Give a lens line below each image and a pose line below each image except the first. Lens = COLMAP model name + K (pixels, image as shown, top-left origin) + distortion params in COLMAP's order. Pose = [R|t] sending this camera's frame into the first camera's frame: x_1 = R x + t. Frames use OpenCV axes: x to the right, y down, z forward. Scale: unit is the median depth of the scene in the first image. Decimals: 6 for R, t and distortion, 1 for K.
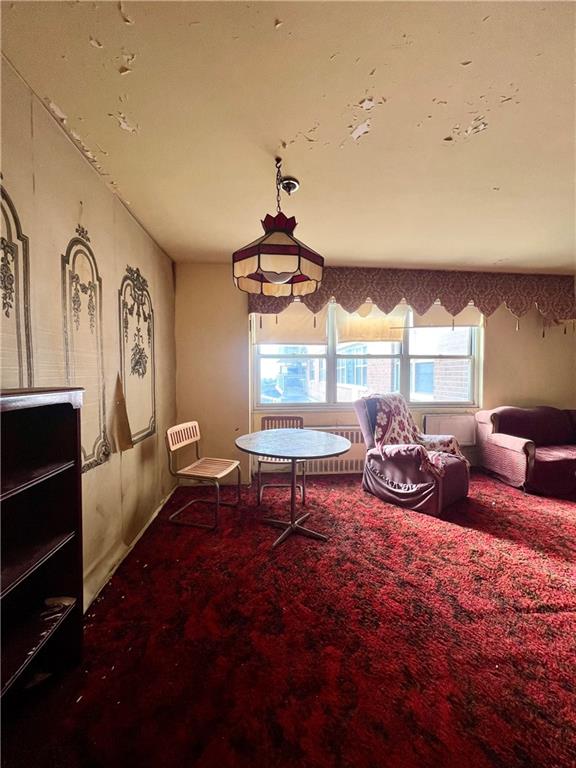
lens RADIAL K [[307.6, 0, 288.0], [0, 307.6, 384.0], [0, 0, 1]] dist [0.001294, 0.000005]
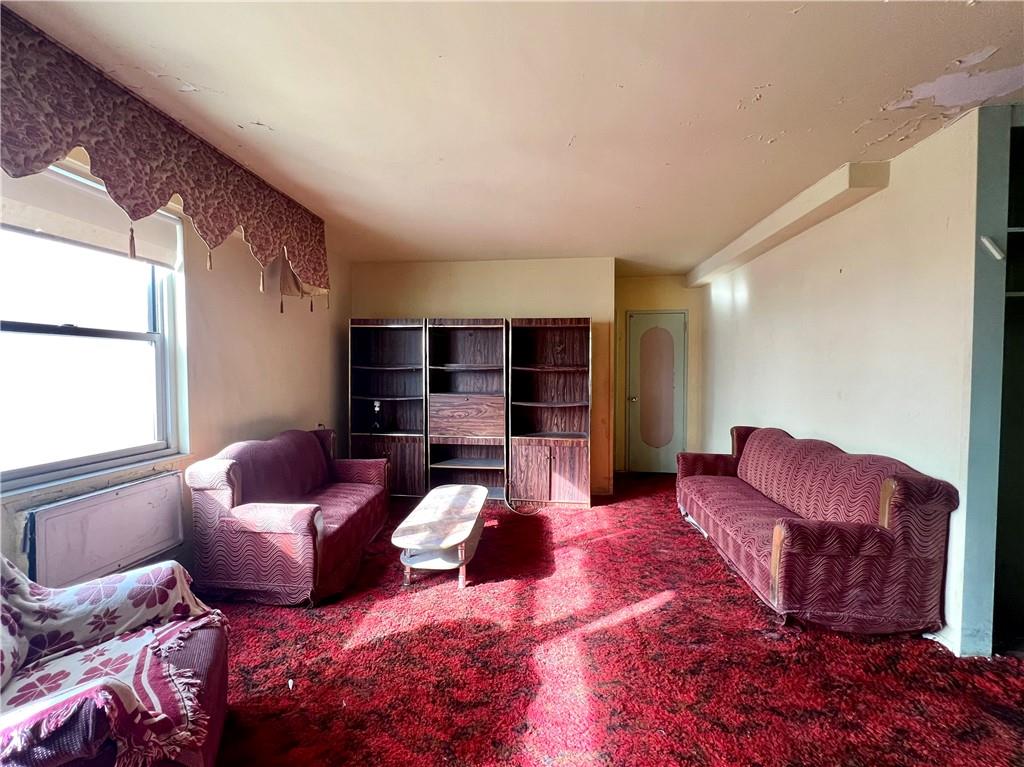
lens RADIAL K [[428.2, 0, 505.9], [0, 428.2, 379.3], [0, 0, 1]] dist [-0.000500, -0.000233]
pose [[0.198772, -0.023604, 0.979761, 0.133825], [0.033237, 0.999297, 0.017331, -0.028470], [-0.979482, 0.029119, 0.199417, 0.489339]]
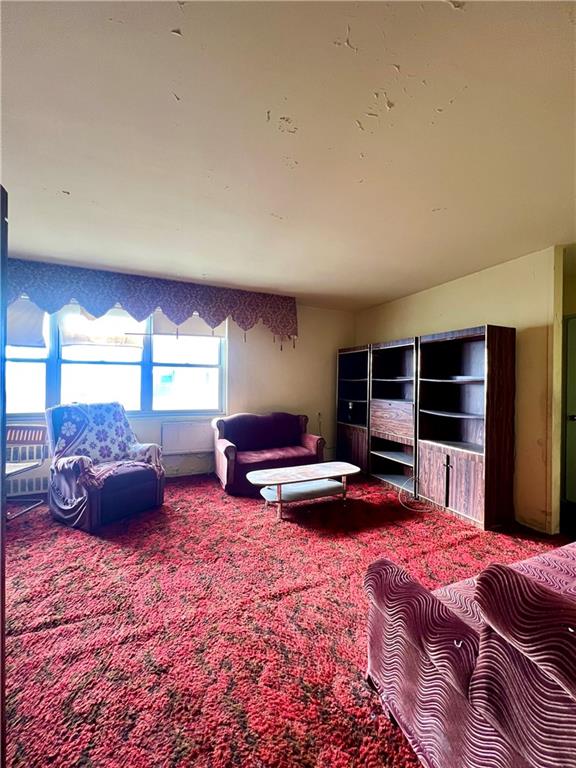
lens RADIAL K [[307.6, 0, 288.0], [0, 307.6, 384.0], [0, 0, 1]] dist [0.001294, 0.000005]
pose [[0.951965, 0.010205, 0.306037, 0.591127], [-0.000637, 0.999508, -0.031349, 0.005636], [-0.306207, 0.029649, 0.951503, -0.074909]]
